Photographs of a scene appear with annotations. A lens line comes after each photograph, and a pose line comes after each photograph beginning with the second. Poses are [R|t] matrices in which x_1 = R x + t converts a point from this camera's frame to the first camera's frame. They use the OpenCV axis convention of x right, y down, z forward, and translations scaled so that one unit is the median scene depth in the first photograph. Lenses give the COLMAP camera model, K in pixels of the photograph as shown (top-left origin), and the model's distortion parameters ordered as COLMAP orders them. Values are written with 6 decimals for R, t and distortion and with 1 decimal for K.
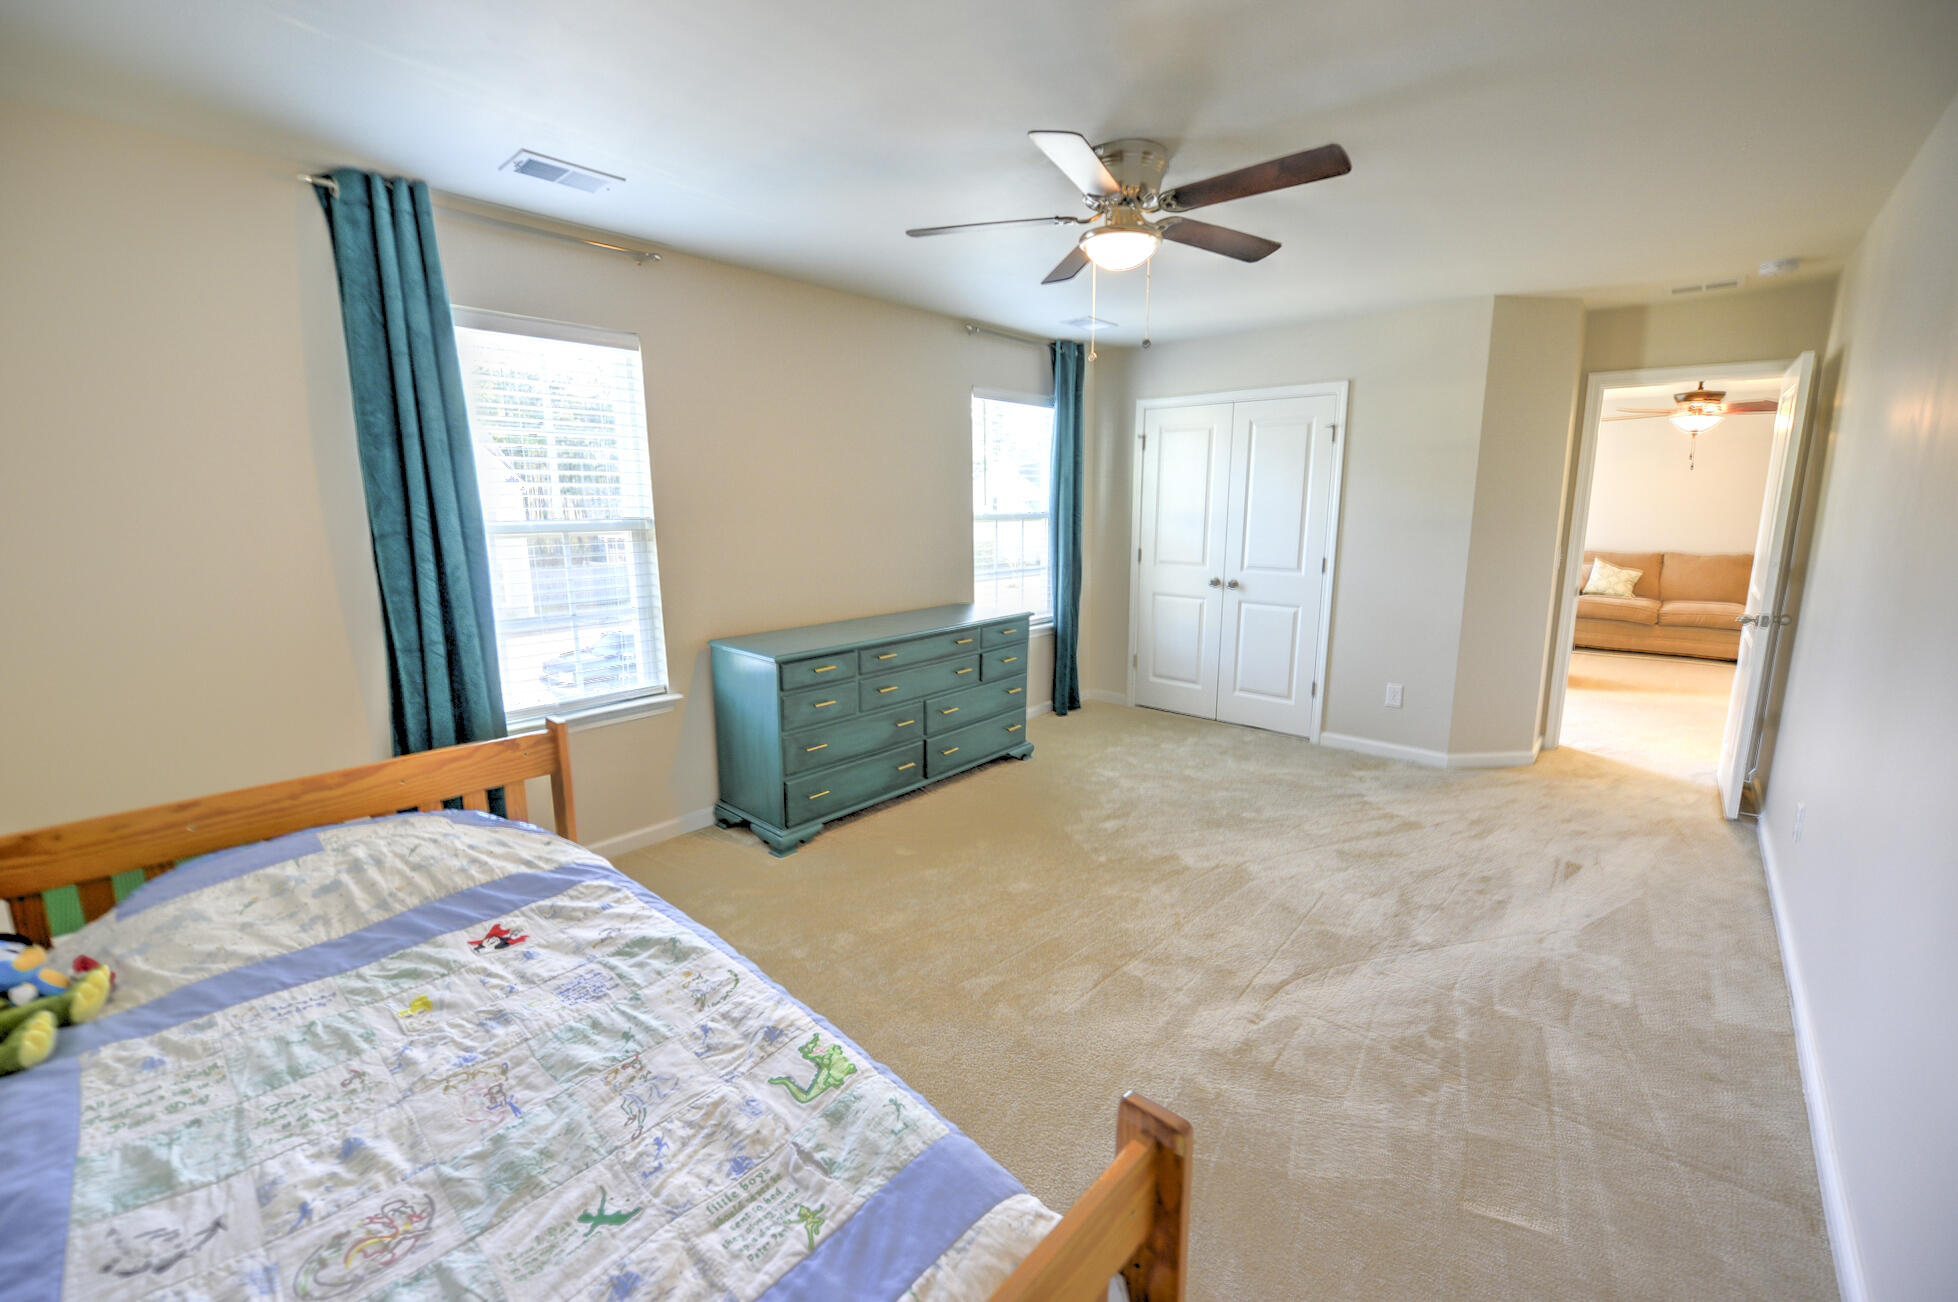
lens RADIAL K [[794.8, 0, 987.0], [0, 794.8, 643.1], [0, 0, 1]] dist [-0.019476, -0.000220]
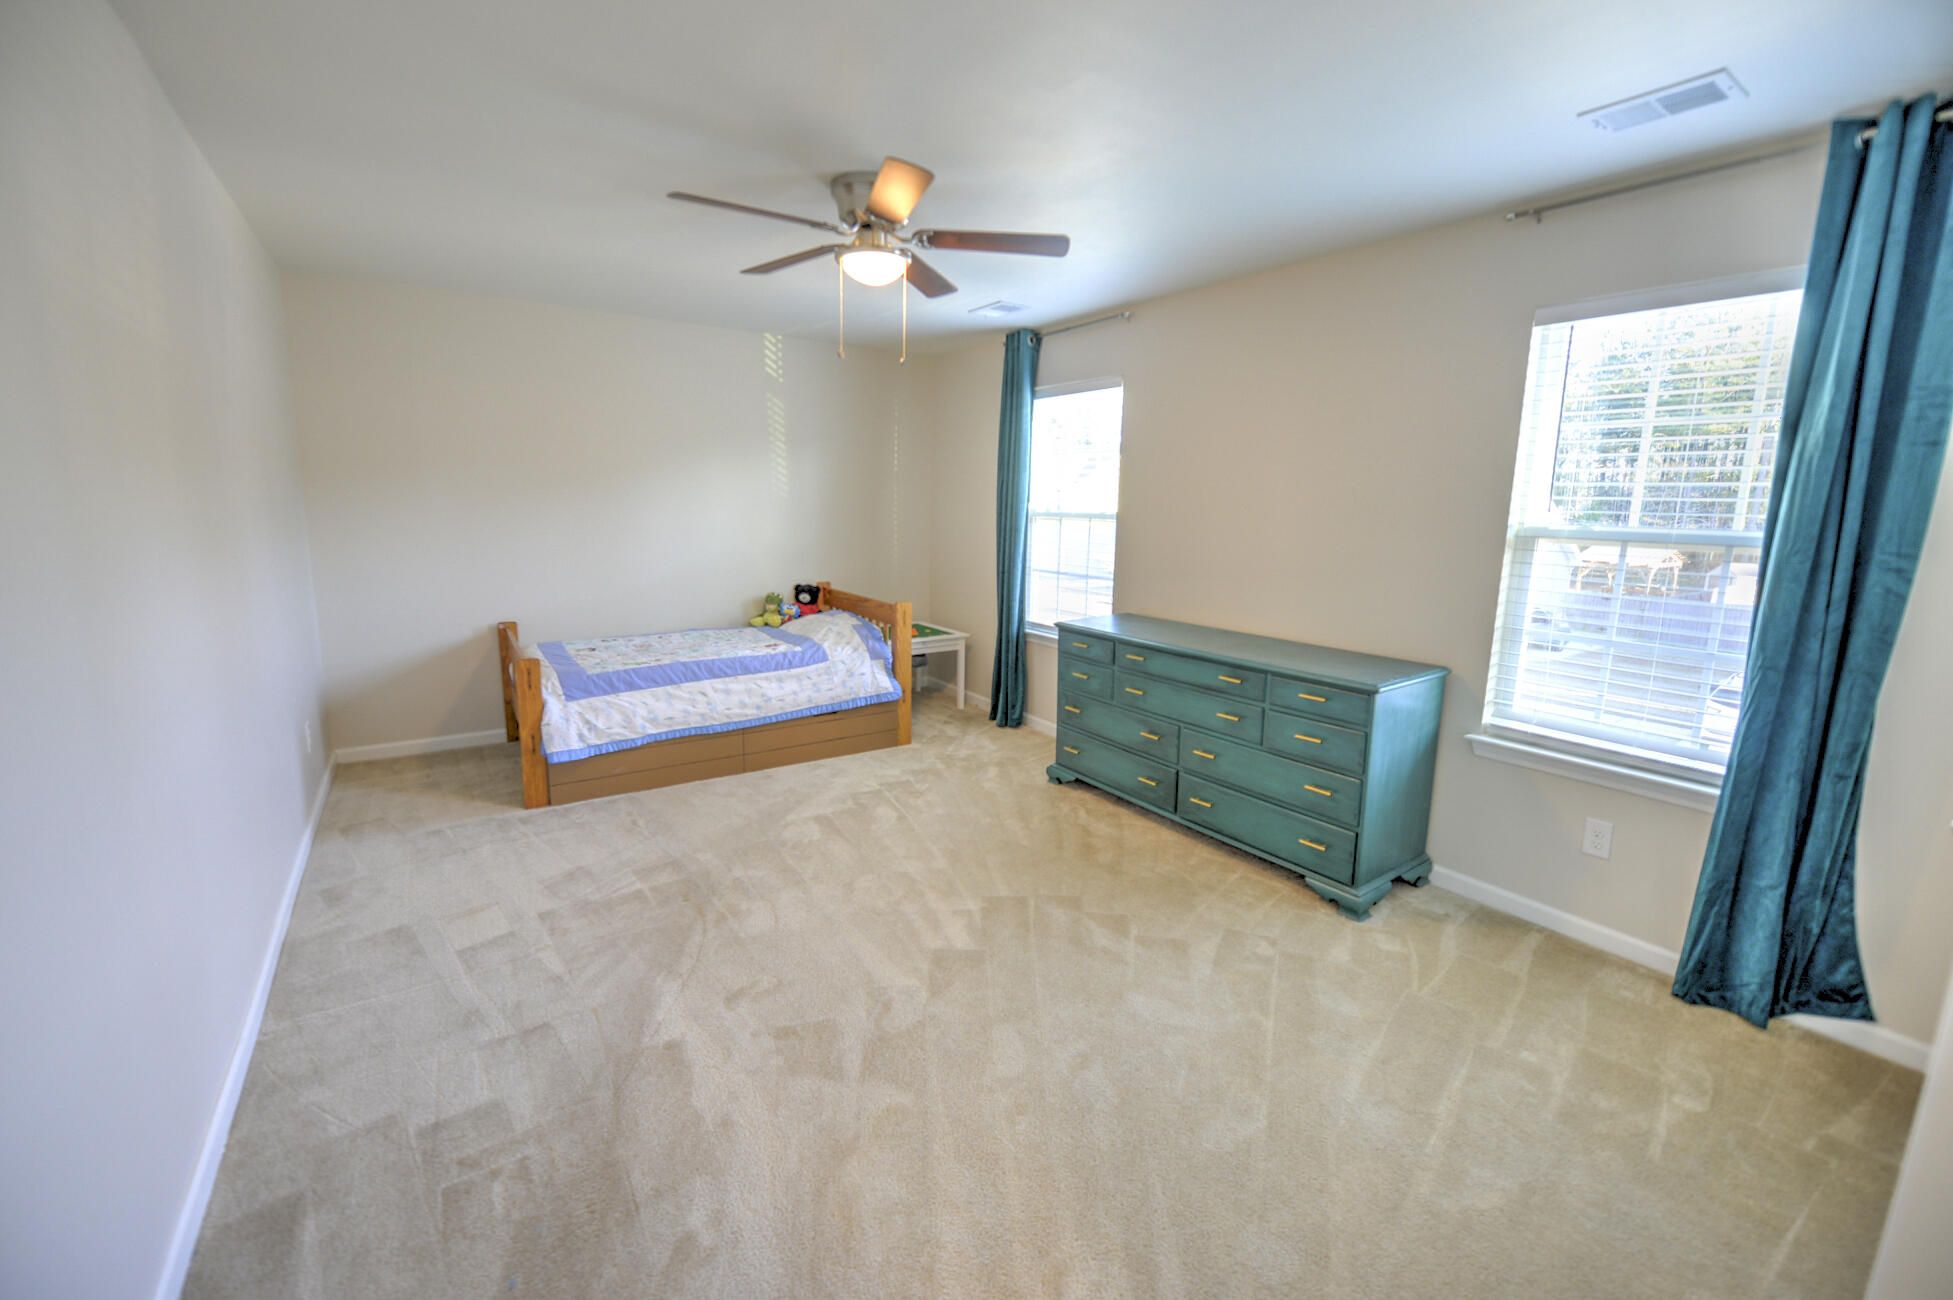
lens RADIAL K [[792.8, 0, 984.5], [0, 792.8, 642.1], [0, 0, 1]] dist [-0.019476, -0.000220]
pose [[-0.235484, 0.167424, -0.957349, 0.836718], [-0.189030, 0.958348, 0.214096, -0.172191], [0.953318, 0.231384, -0.194028, 0.984179]]
